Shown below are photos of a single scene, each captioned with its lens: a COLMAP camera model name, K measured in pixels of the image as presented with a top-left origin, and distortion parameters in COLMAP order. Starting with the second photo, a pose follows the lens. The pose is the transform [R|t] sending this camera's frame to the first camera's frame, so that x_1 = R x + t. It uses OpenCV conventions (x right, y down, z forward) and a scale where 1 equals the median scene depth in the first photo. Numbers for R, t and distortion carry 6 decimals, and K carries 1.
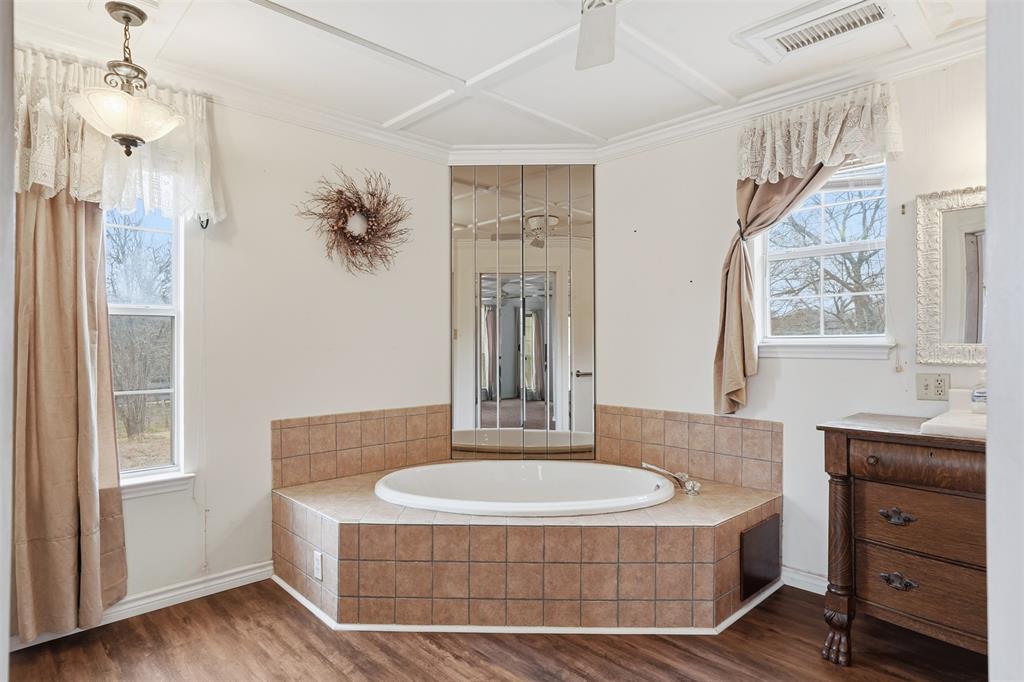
lens RADIAL K [[568.8, 0, 511.3], [0, 568.8, 341.6], [0, 0, 1]] dist [-0.002216, 0.000232]
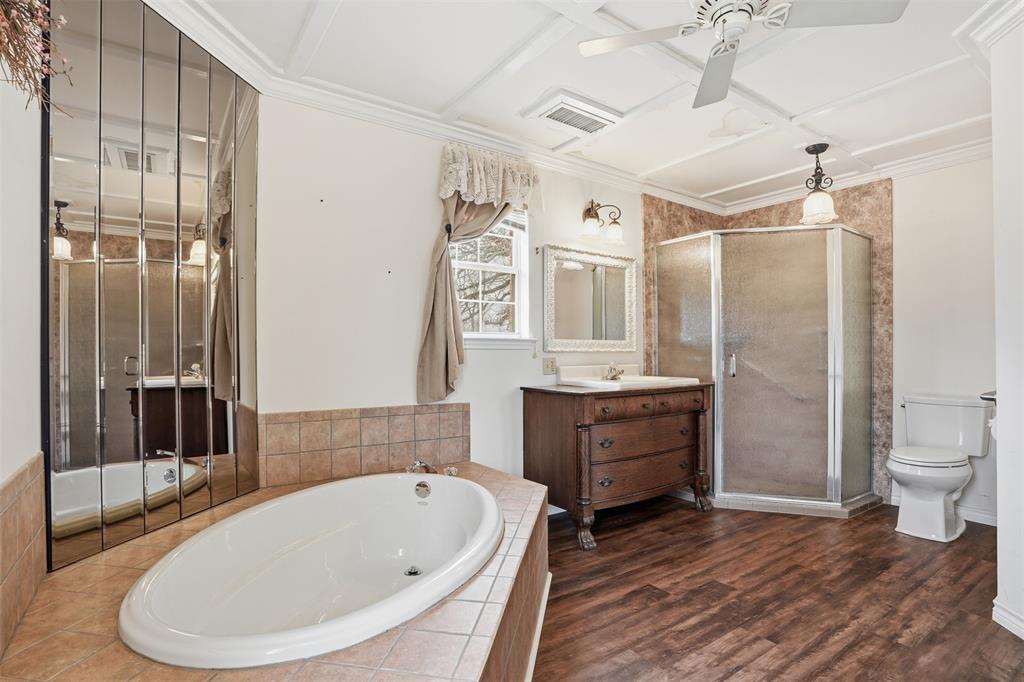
lens RADIAL K [[484.0, 0, 502.2], [0, 484.0, 358.0], [0, 0, 1]] dist [-0.053909, 0.018072]
pose [[0.184439, -0.002762, 0.982840, -0.509564], [-0.002359, 0.999992, 0.003253, 0.042946], [-0.982841, -0.002918, 0.184431, 0.721358]]
